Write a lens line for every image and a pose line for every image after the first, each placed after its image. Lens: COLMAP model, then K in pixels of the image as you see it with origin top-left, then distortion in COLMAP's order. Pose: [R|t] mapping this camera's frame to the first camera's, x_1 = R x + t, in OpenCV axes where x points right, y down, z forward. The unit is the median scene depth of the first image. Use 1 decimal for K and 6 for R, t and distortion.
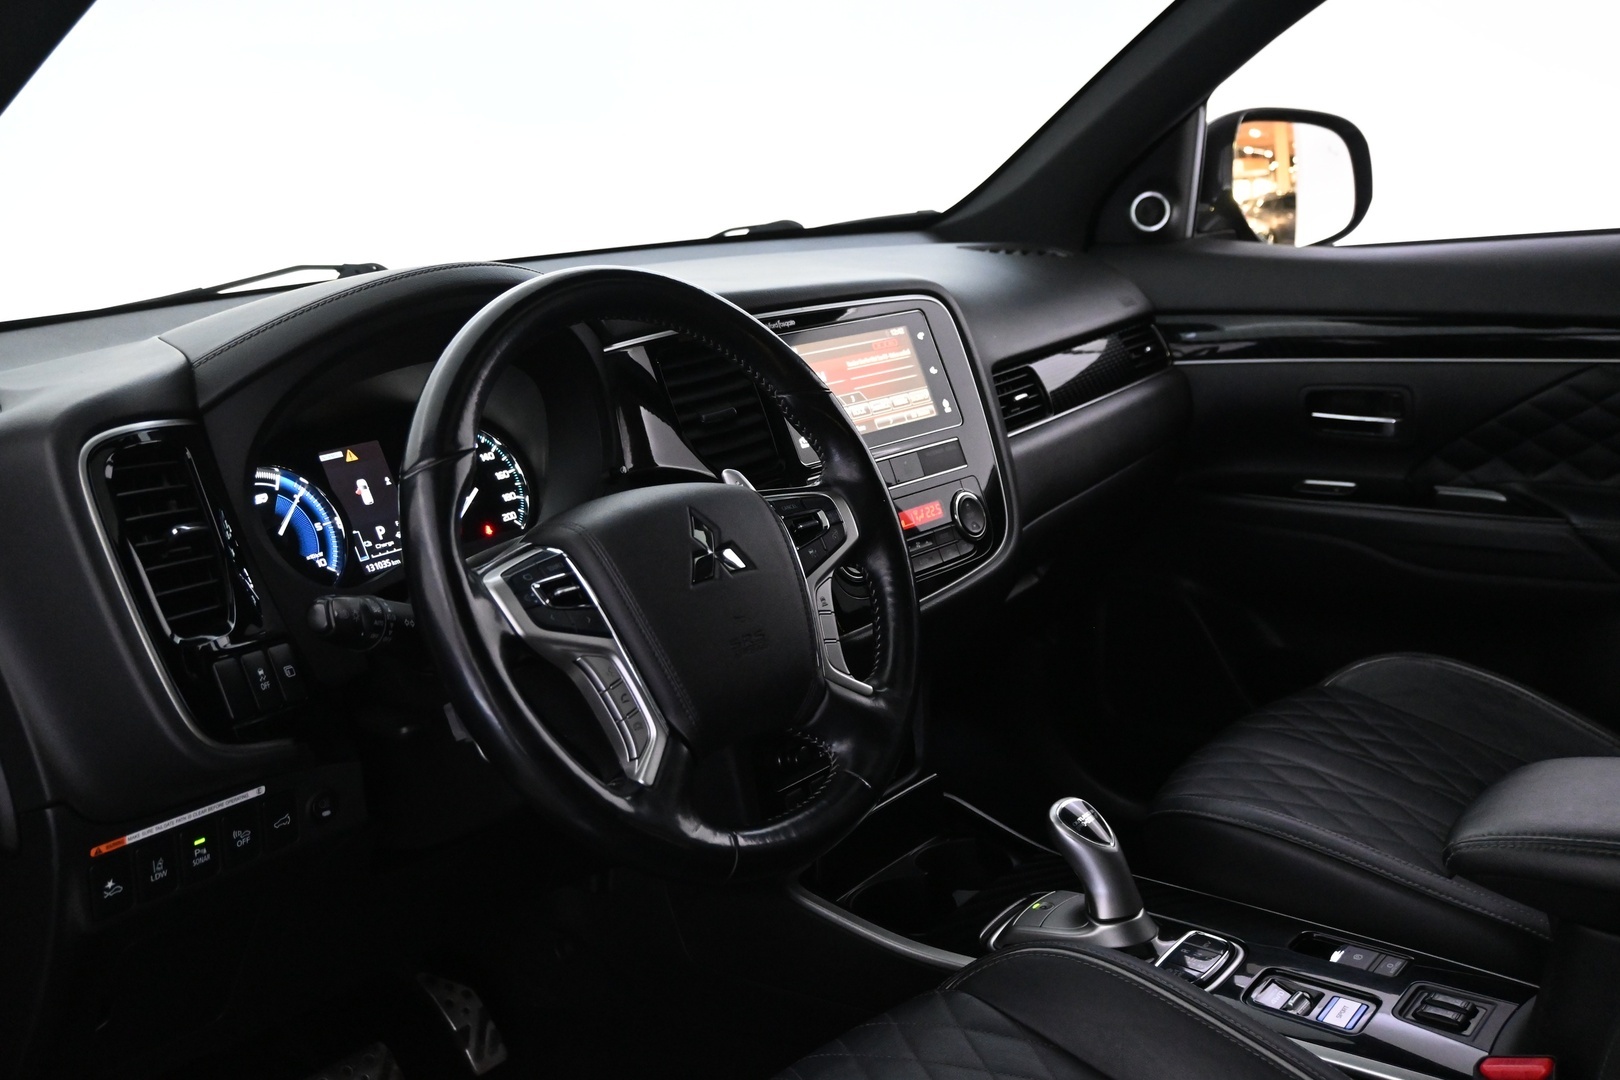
lens RADIAL K [[1648.0, 0, 821.1], [0, 1648.0, 535.7], [0, 0, 1]] dist [0.002539, 0.000000]
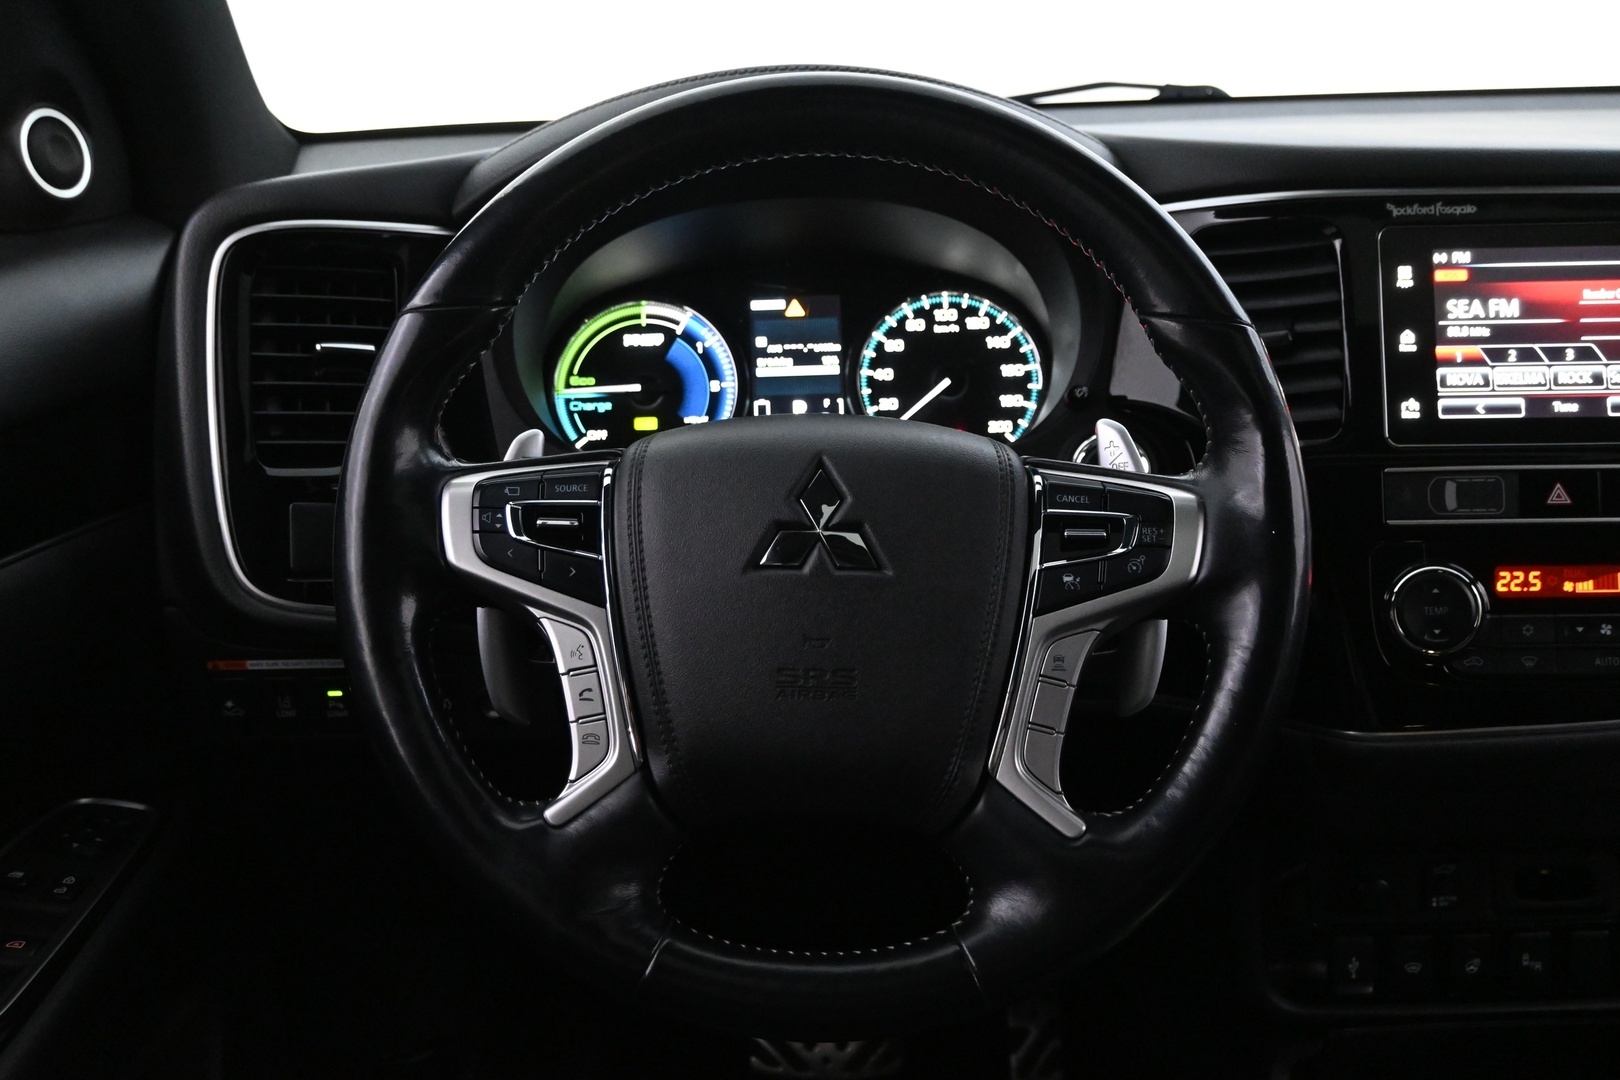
lens RADIAL K [[1648.0, 0, 820.6], [0, 1648.0, 543.2], [0, 0, 1]] dist [0.002539, 0.000000]
pose [[0.625212, 0.256564, -0.737079, 0.345028], [-0.188847, 0.966089, 0.176093, -0.082020], [0.757263, 0.029100, 0.652462, 0.487781]]
